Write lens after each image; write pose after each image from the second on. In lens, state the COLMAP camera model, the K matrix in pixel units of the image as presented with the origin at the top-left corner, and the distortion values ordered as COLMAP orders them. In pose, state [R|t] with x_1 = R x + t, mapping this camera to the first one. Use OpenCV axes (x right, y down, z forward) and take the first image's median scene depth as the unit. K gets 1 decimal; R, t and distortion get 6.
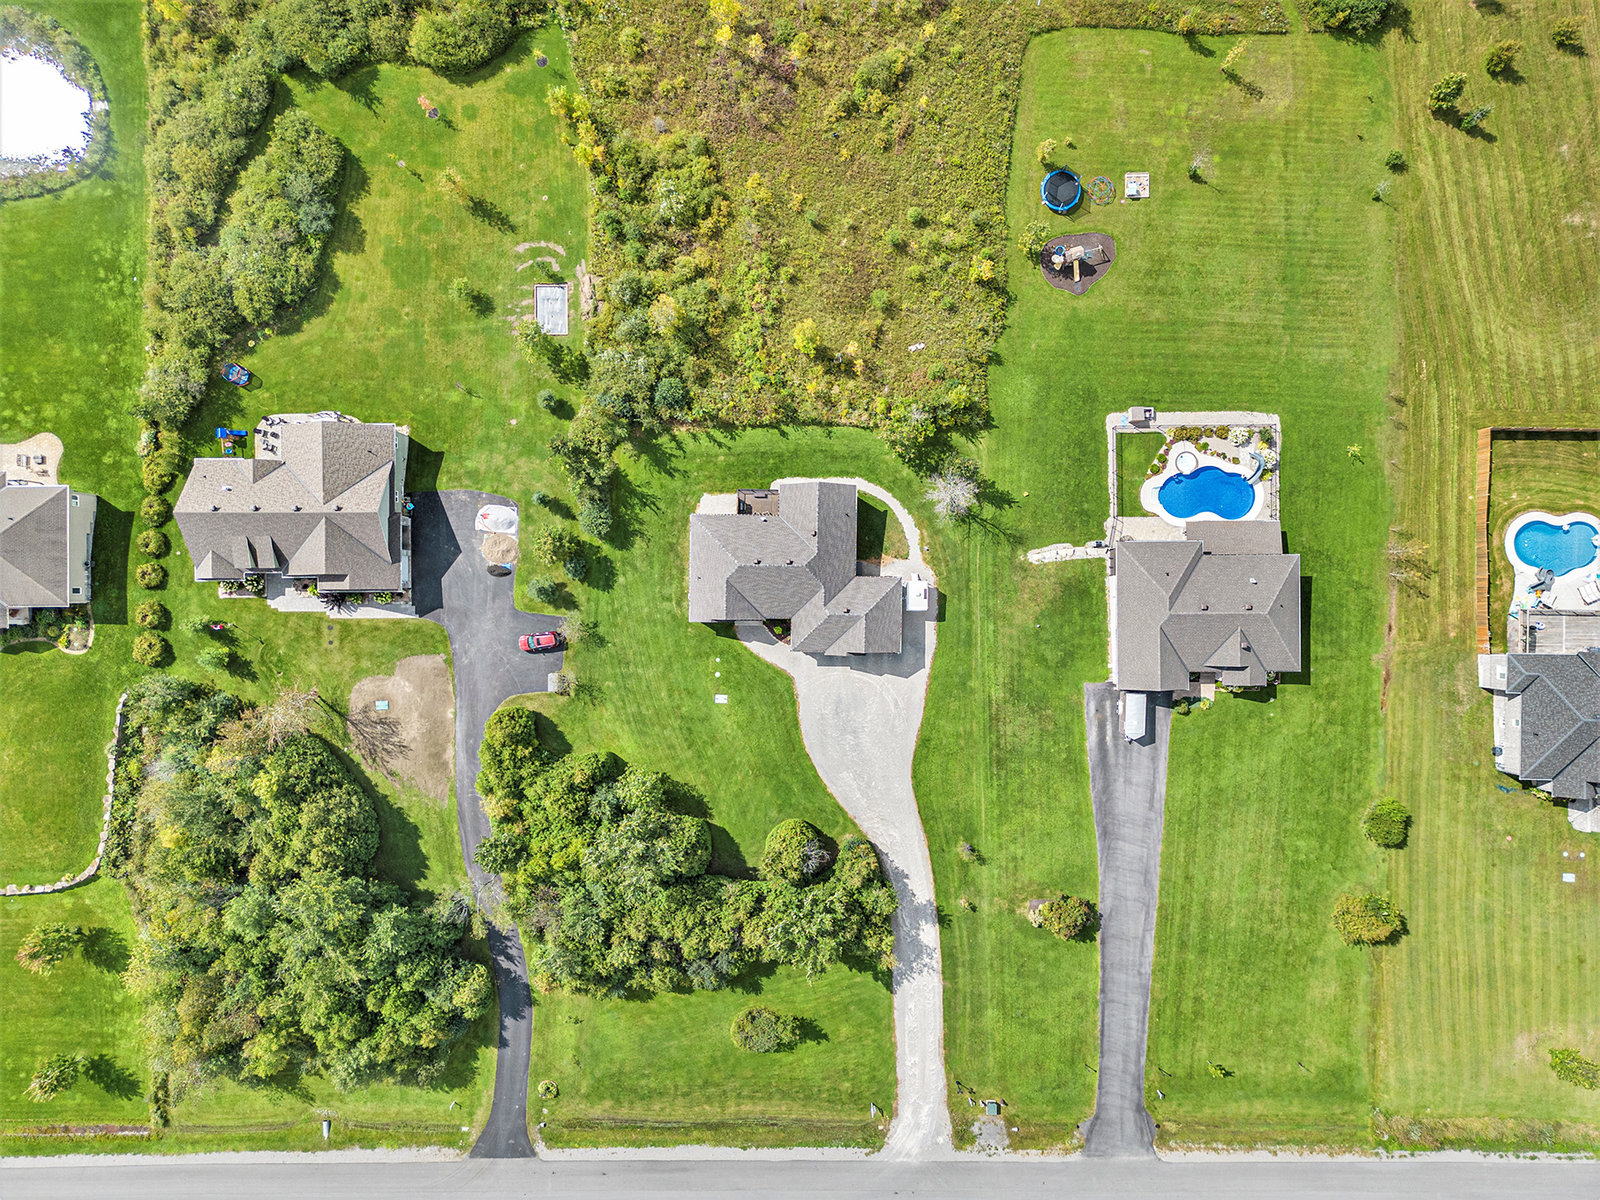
lens RADIAL K [[1140.0, 0, 800.0], [0, 1140.0, 600.0], [0, 0, 1]] dist [0.033946, -0.004233]
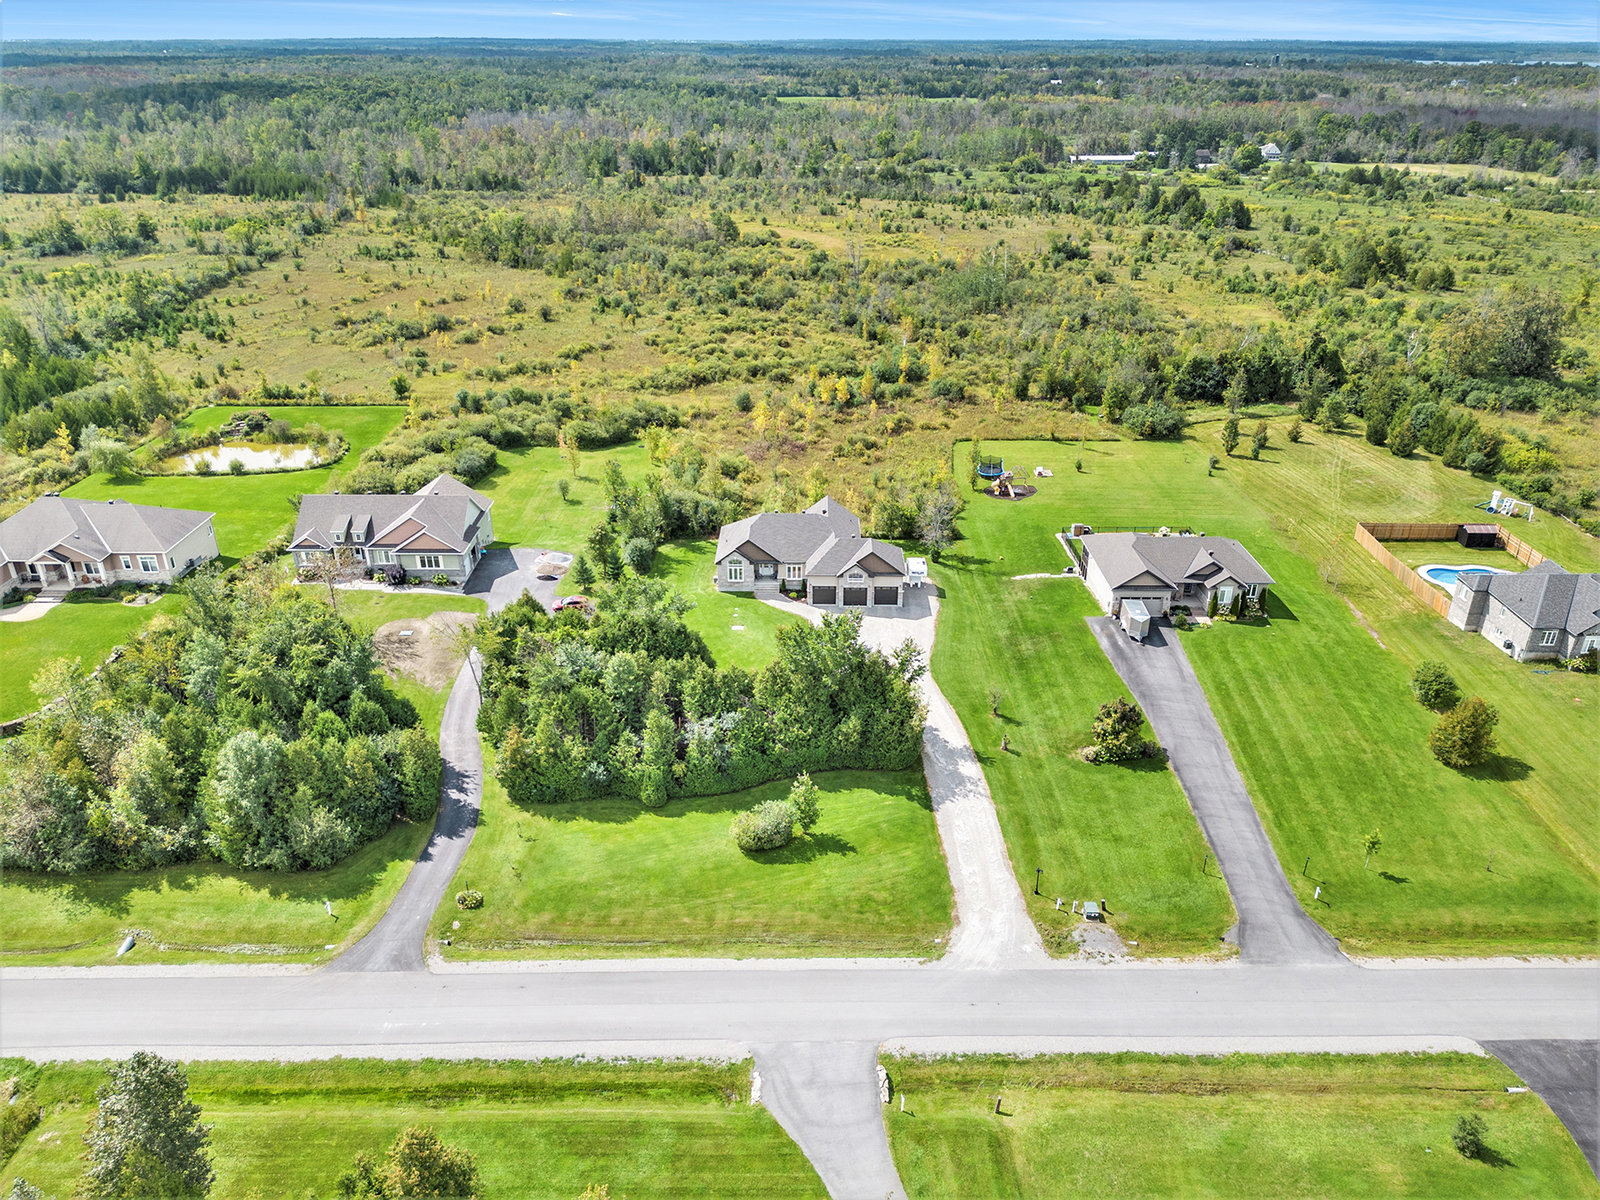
lens RADIAL K [[1140.0, 0, 800.0], [0, 1140.0, 600.0], [0, 0, 1]] dist [0.033946, -0.004233]
pose [[0.999945, 0.009456, 0.004504, -0.017560], [-0.000090, 0.437717, -0.899113, 0.995451], [-0.010473, 0.899063, 0.437694, 0.520202]]
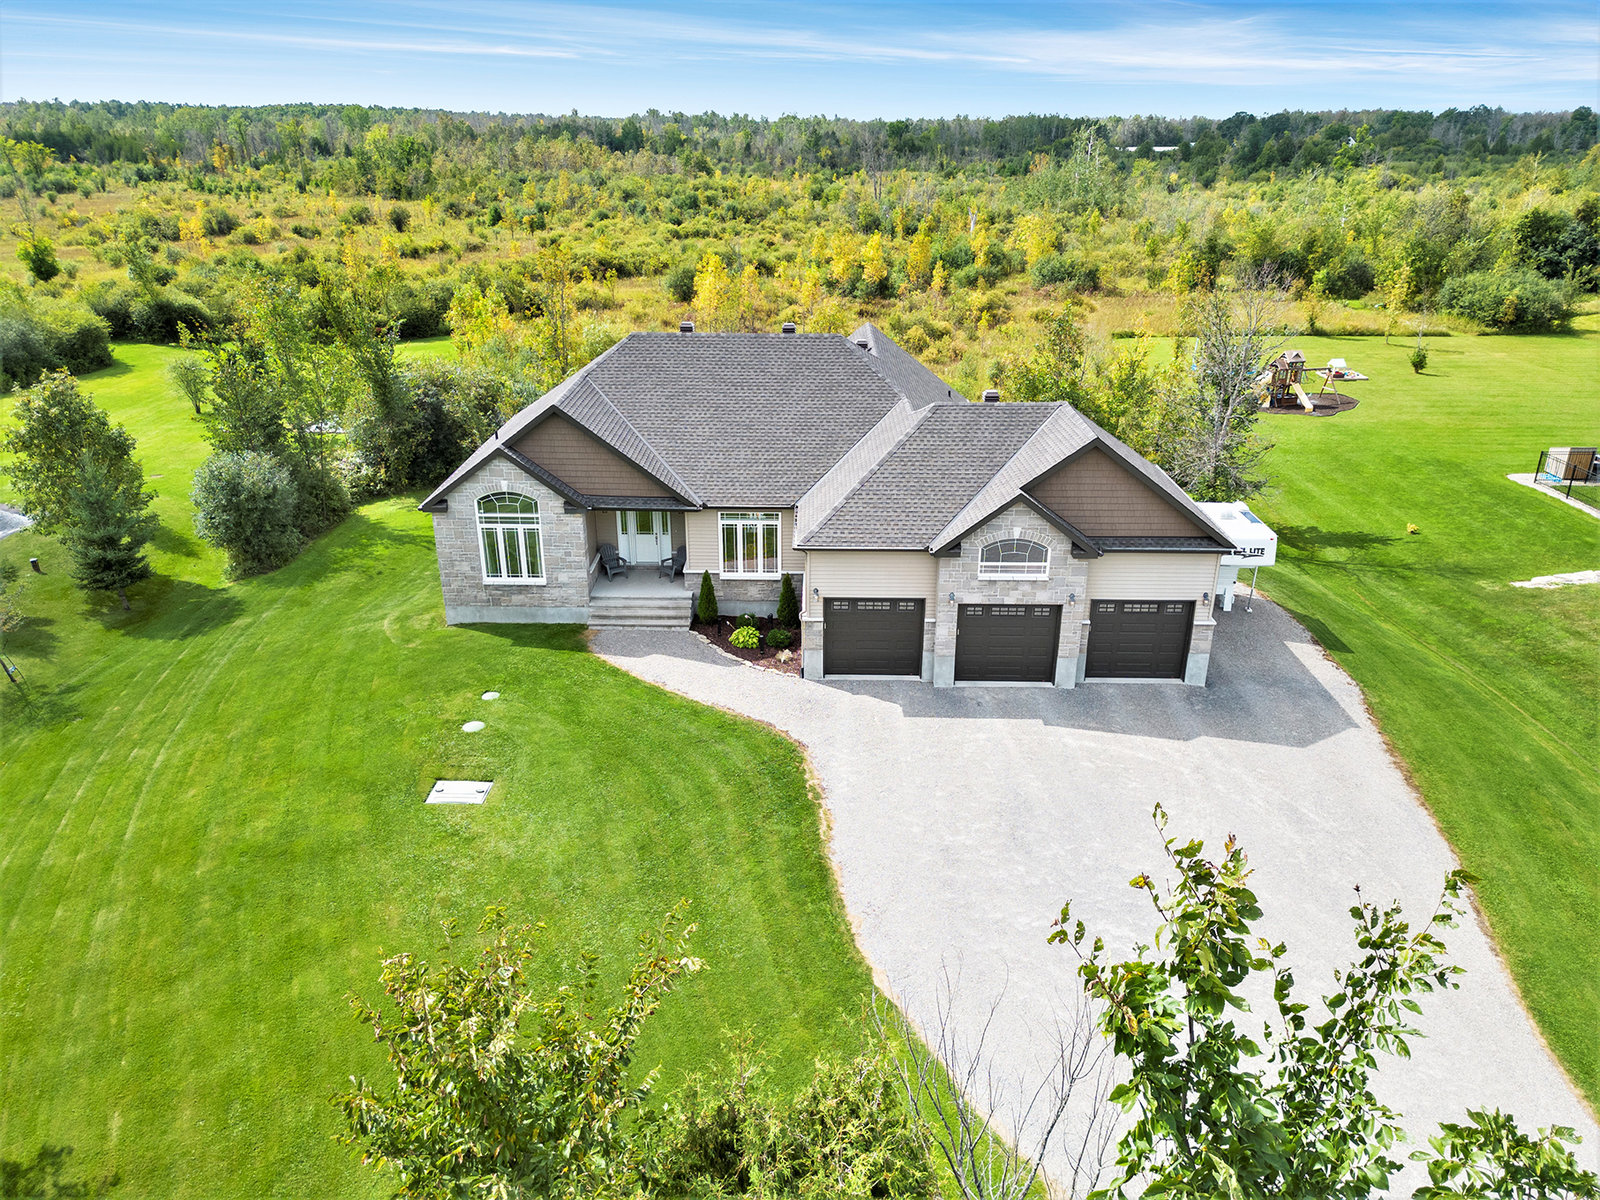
lens RADIAL K [[1118.6, 0, 800.0], [0, 1118.6, 600.0], [0, 0, 1]] dist [0.072270, -0.061496]
pose [[0.999949, 0.009482, 0.003514, -0.007261], [-0.000388, 0.383133, -0.923693, 0.263514], [-0.010105, 0.923644, 0.383118, 0.878770]]
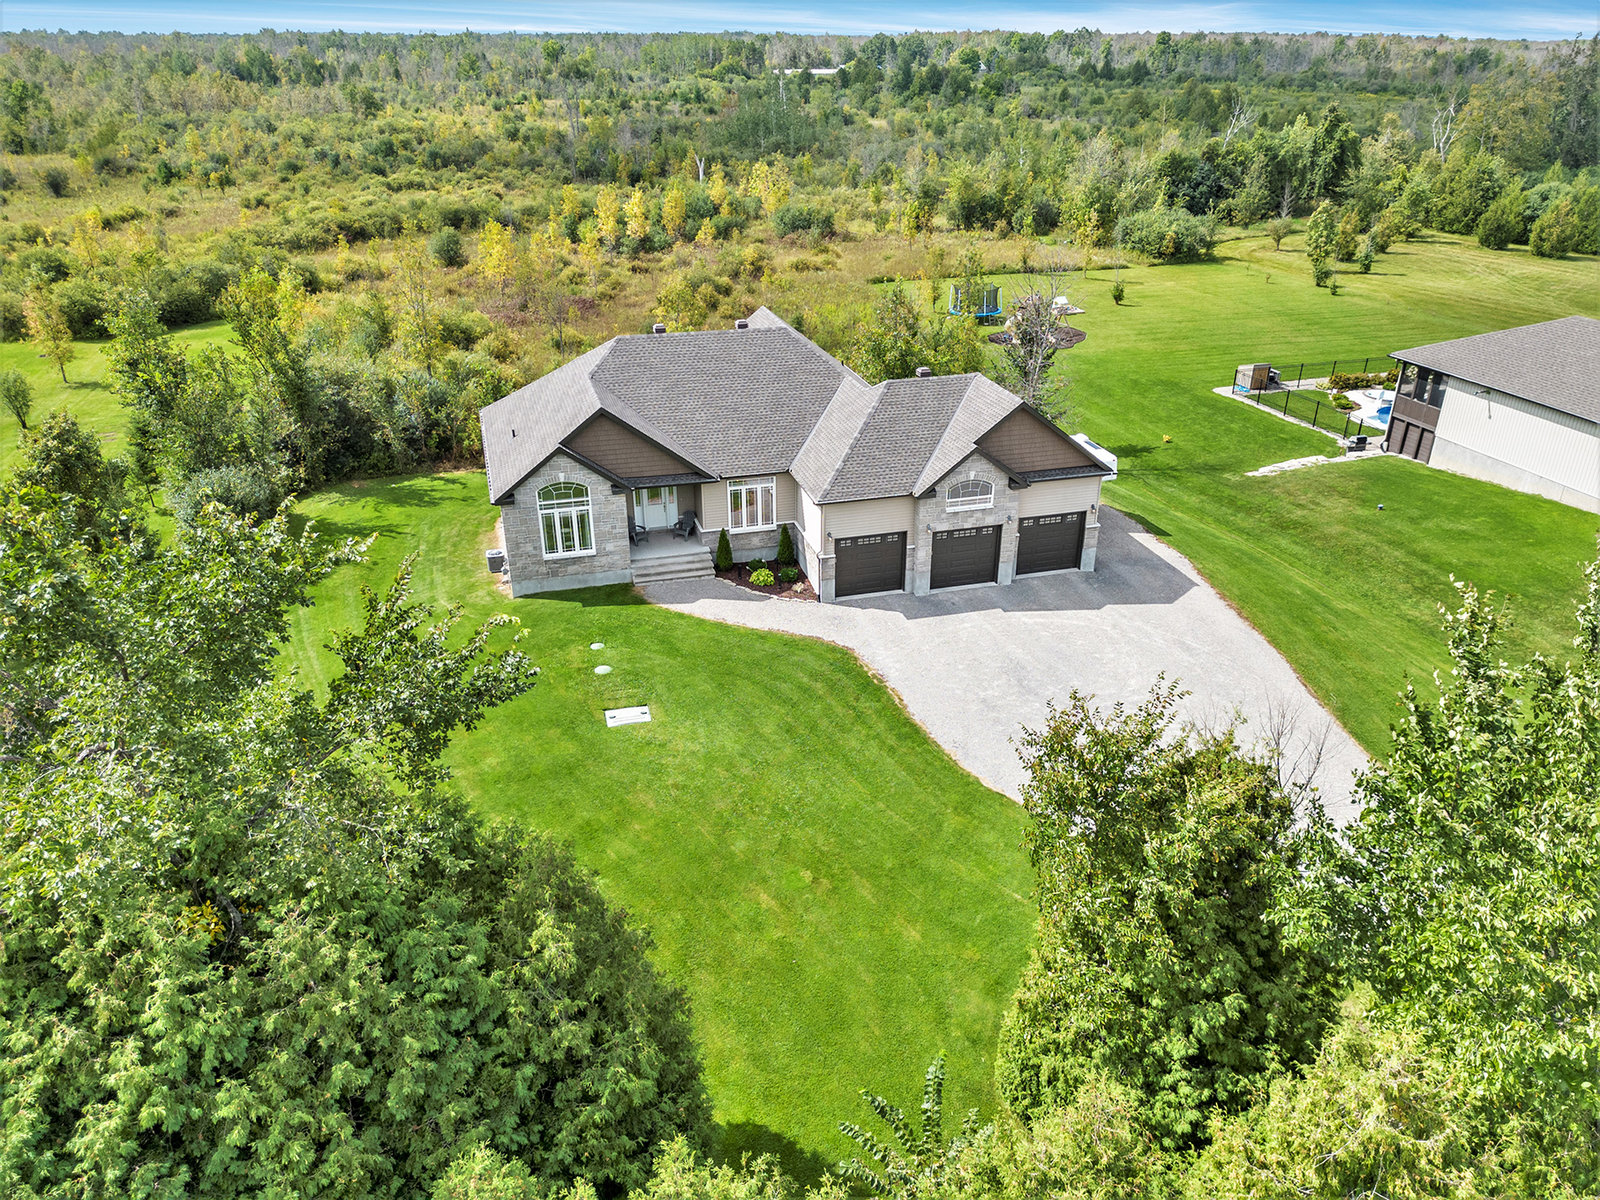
lens RADIAL K [[1140.0, 0, 800.0], [0, 1140.0, 600.0], [0, 0, 1]] dist [0.033946, -0.004233]
pose [[0.958070, -0.117165, 0.261483, -0.097578], [0.286414, 0.417912, -0.862158, 0.323593], [-0.008262, 0.900901, 0.433947, 0.846081]]
